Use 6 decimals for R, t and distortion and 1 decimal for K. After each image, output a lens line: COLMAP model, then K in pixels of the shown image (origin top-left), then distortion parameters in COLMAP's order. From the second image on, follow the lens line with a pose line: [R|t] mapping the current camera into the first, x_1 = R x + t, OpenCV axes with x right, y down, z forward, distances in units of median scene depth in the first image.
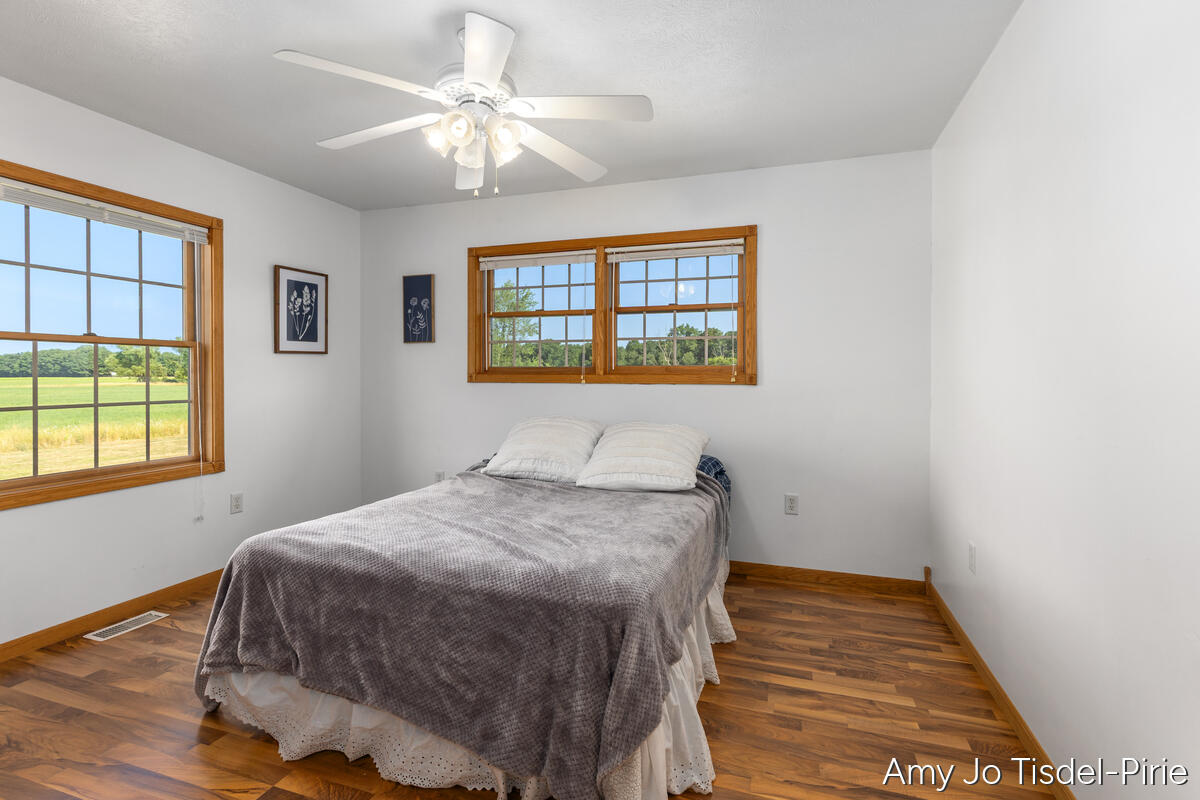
lens RADIAL K [[560.9, 0, 601.6], [0, 560.9, 381.9], [0, 0, 1]] dist [-0.000473, -0.000380]
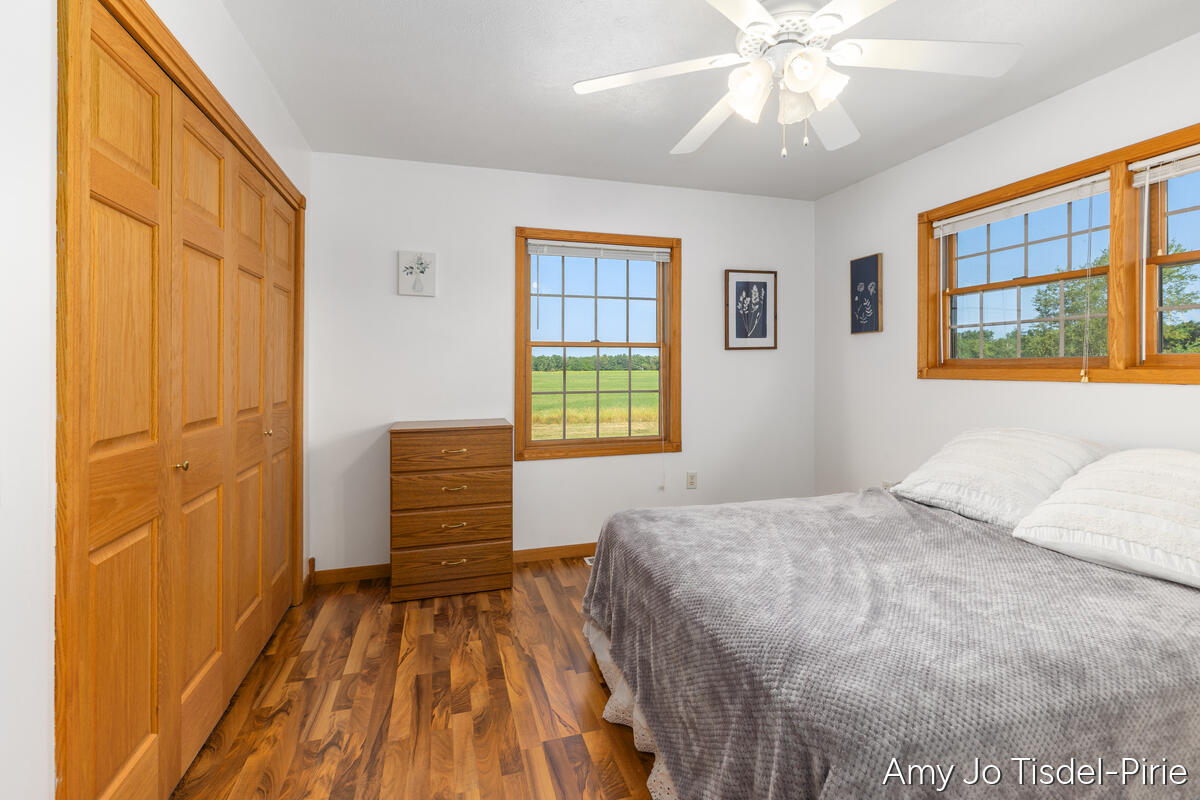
lens RADIAL K [[554.1, 0, 603.4], [0, 554.1, 367.4], [0, 0, 1]] dist [0.000655, -0.000161]
pose [[0.581543, -0.004164, -0.813505, 0.165200], [-0.007338, 0.999919, -0.010365, -0.003762], [0.813483, 0.011997, 0.581465, 0.174206]]
